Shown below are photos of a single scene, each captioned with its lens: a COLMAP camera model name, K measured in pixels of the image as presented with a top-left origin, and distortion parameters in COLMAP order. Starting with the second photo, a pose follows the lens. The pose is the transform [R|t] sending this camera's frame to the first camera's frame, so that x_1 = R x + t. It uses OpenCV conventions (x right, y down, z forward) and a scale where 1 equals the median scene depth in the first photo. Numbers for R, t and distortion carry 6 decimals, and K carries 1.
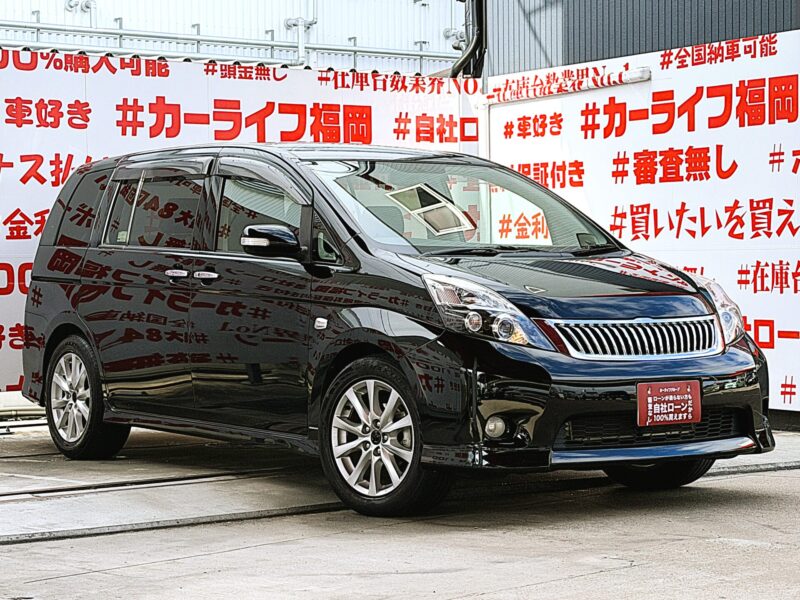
lens RADIAL K [[1723.9, 0, 401.9], [0, 1723.9, 300.1], [0, 0, 1]] dist [0.053942, 0.000000]
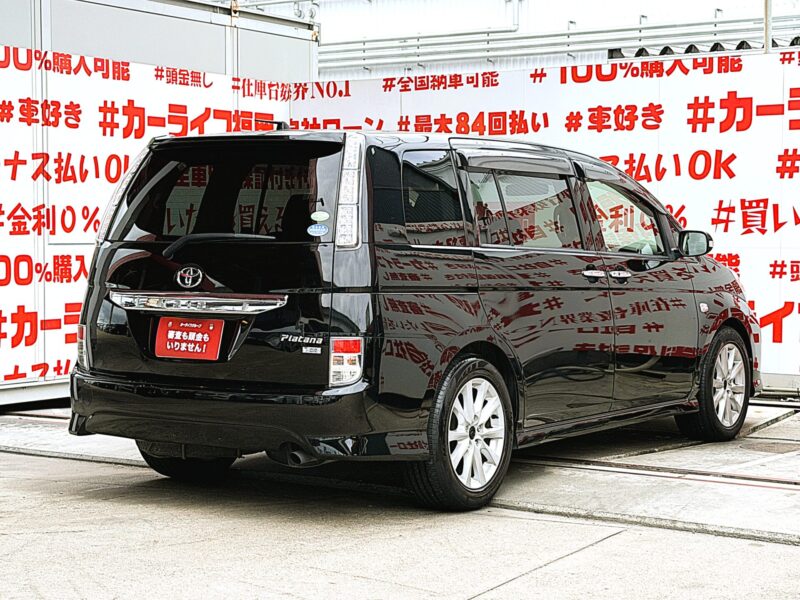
lens RADIAL K [[1562.1, 0, 398.4], [0, 1562.1, 300.6], [0, 0, 1]] dist [0.028701, 0.000000]
pose [[0.403694, 0.047012, -0.913685, 0.639651], [-0.022485, 0.998887, 0.041461, -0.028439], [0.914618, 0.003806, 0.404302, 0.450349]]
